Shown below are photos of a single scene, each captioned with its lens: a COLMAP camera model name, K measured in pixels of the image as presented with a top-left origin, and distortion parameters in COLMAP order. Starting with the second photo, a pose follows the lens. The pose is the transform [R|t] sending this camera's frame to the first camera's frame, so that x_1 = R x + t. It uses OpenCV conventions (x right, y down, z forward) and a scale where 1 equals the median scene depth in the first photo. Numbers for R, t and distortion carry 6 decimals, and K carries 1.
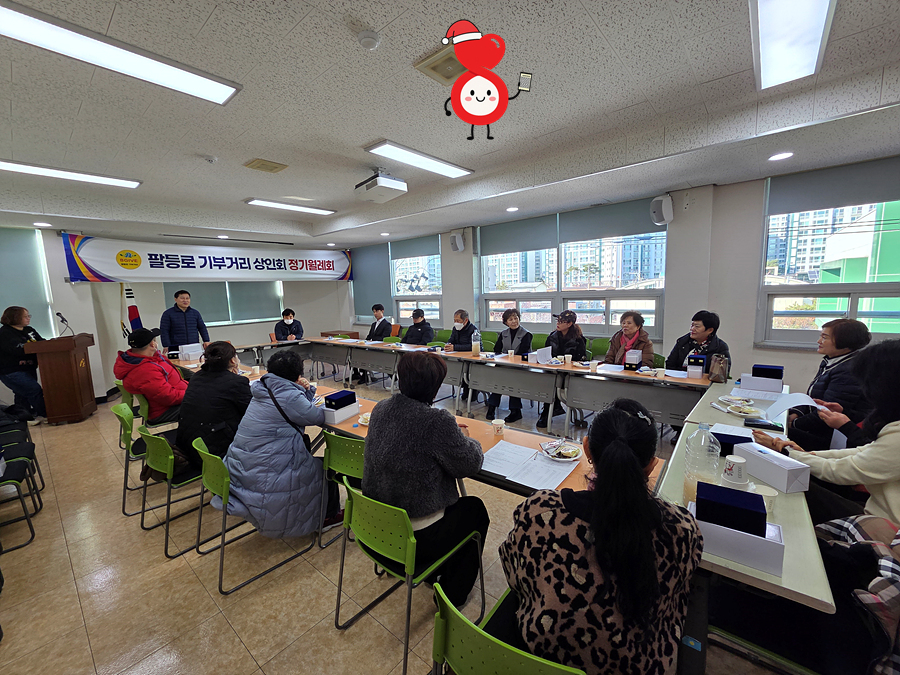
lens RADIAL K [[367.0, 0, 452.9], [0, 367.0, 334.5], [0, 0, 1]] dist [-0.000305, -0.000082]
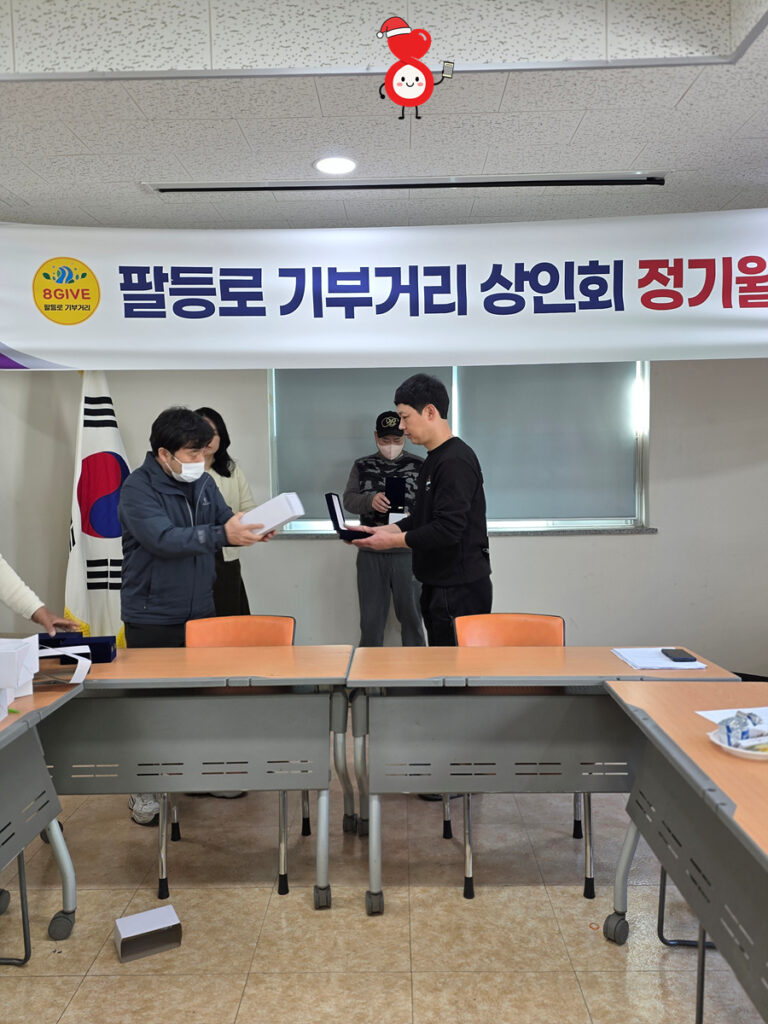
lens RADIAL K [[801.4, 0, 391.0], [0, 801.4, 510.6], [0, 0, 1]] dist [0.094135, -0.098099]
pose [[0.636995, 0.072077, -0.767491, -0.188800], [-0.103435, 0.994608, 0.007558, -0.054951], [0.763897, 0.074571, 0.641015, 0.679843]]
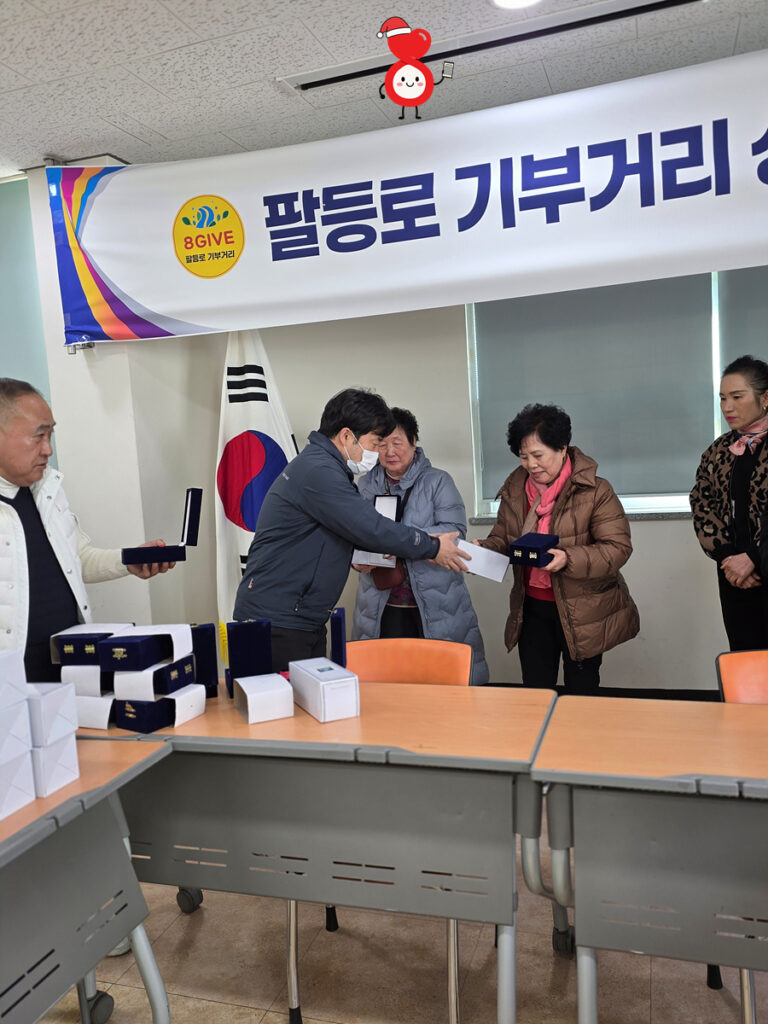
lens RADIAL K [[801.4, 0, 391.0], [0, 801.4, 510.6], [0, 0, 1]] dist [0.094135, -0.098099]
pose [[0.377206, 0.088153, -0.921924, -0.285727], [-0.062688, 0.995607, 0.069550, -0.060114], [0.924005, 0.031559, 0.381075, 0.778012]]
